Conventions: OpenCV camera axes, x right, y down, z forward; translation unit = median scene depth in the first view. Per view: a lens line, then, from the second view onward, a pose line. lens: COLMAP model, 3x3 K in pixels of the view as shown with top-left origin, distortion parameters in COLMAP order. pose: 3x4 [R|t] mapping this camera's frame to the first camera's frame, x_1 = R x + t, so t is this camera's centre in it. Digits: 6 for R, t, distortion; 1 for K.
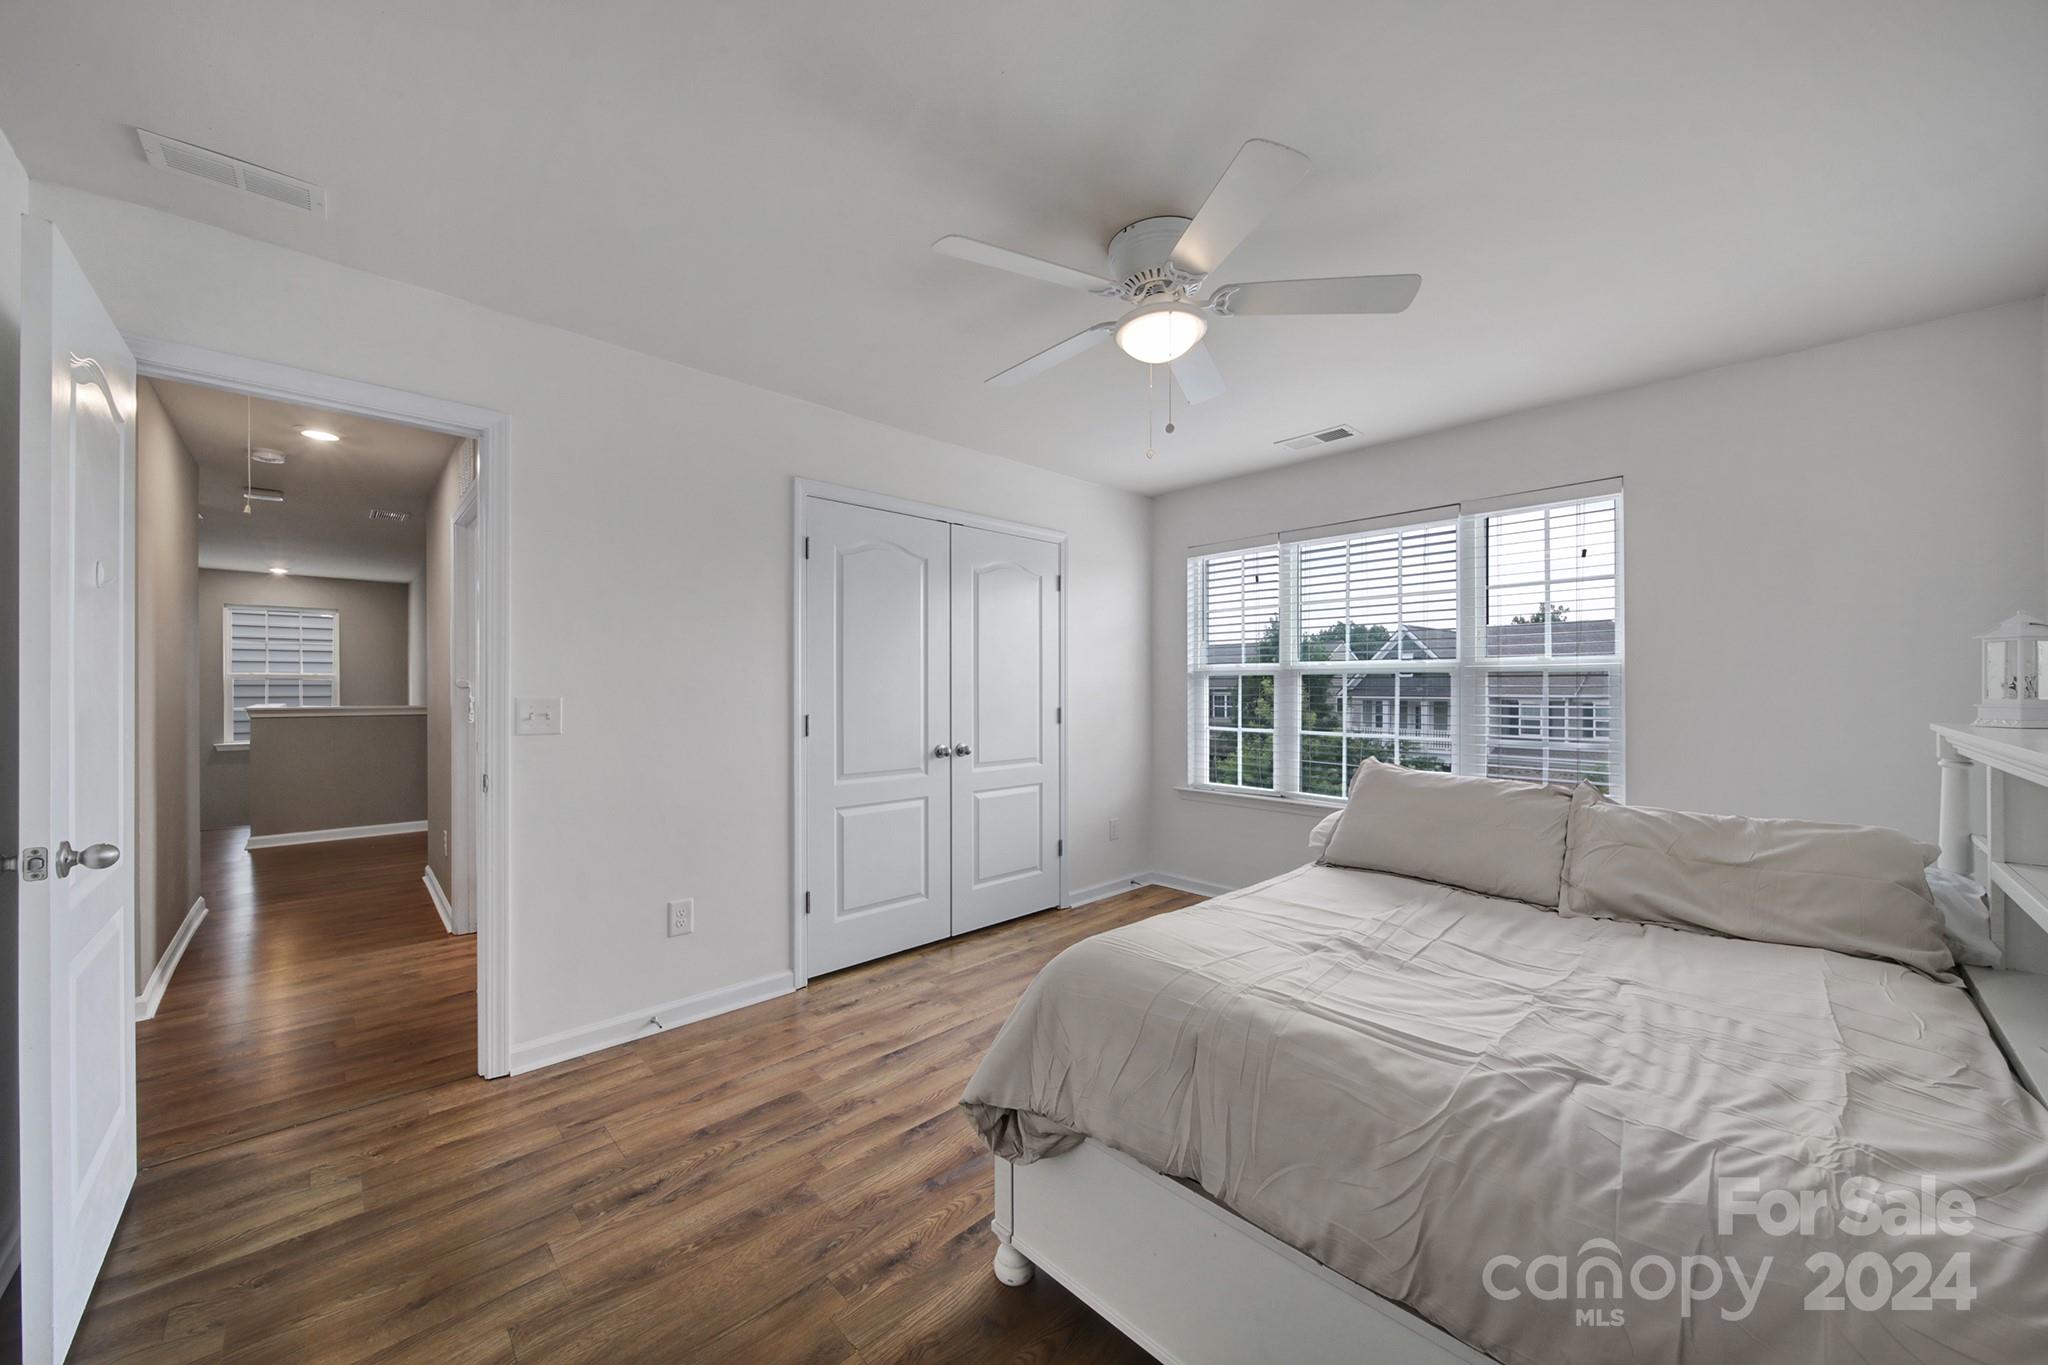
lens RADIAL K [[729.6, 0, 1017.7], [0, 729.6, 686.0], [0, 0, 1]] dist [-0.000340, -0.000158]
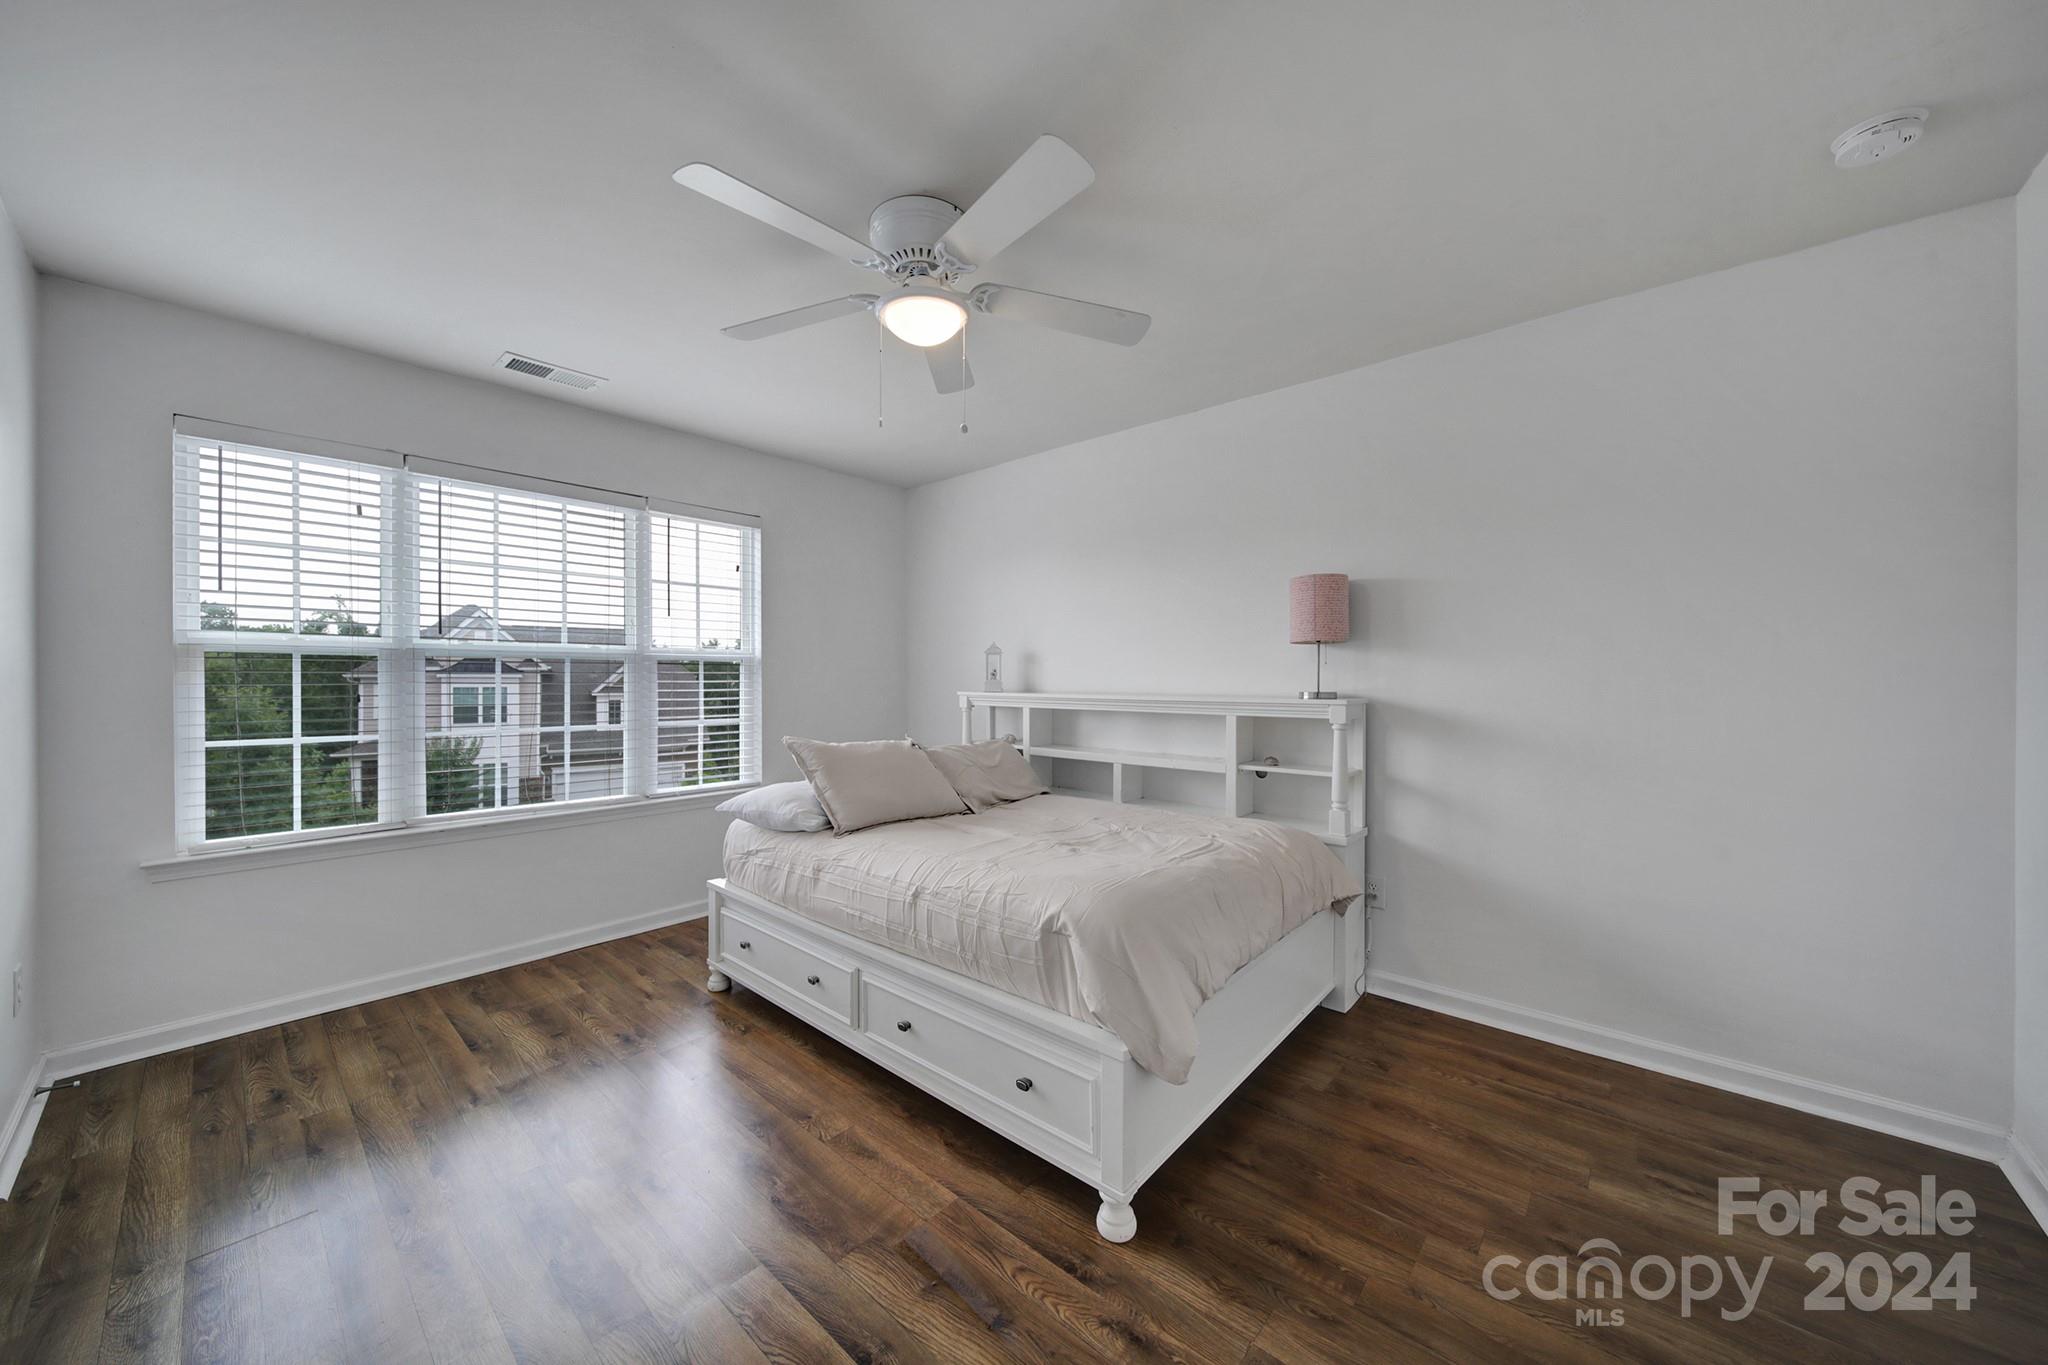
lens RADIAL K [[724.7, 0, 1016.9], [0, 724.7, 675.2], [0, 0, 1]] dist [0.000334, -0.000010]
pose [[-0.087773, 0.000779, 0.996140, -0.433137], [-0.002732, 0.999996, -0.001023, 0.003171], [-0.996137, -0.002811, -0.087771, 0.520039]]
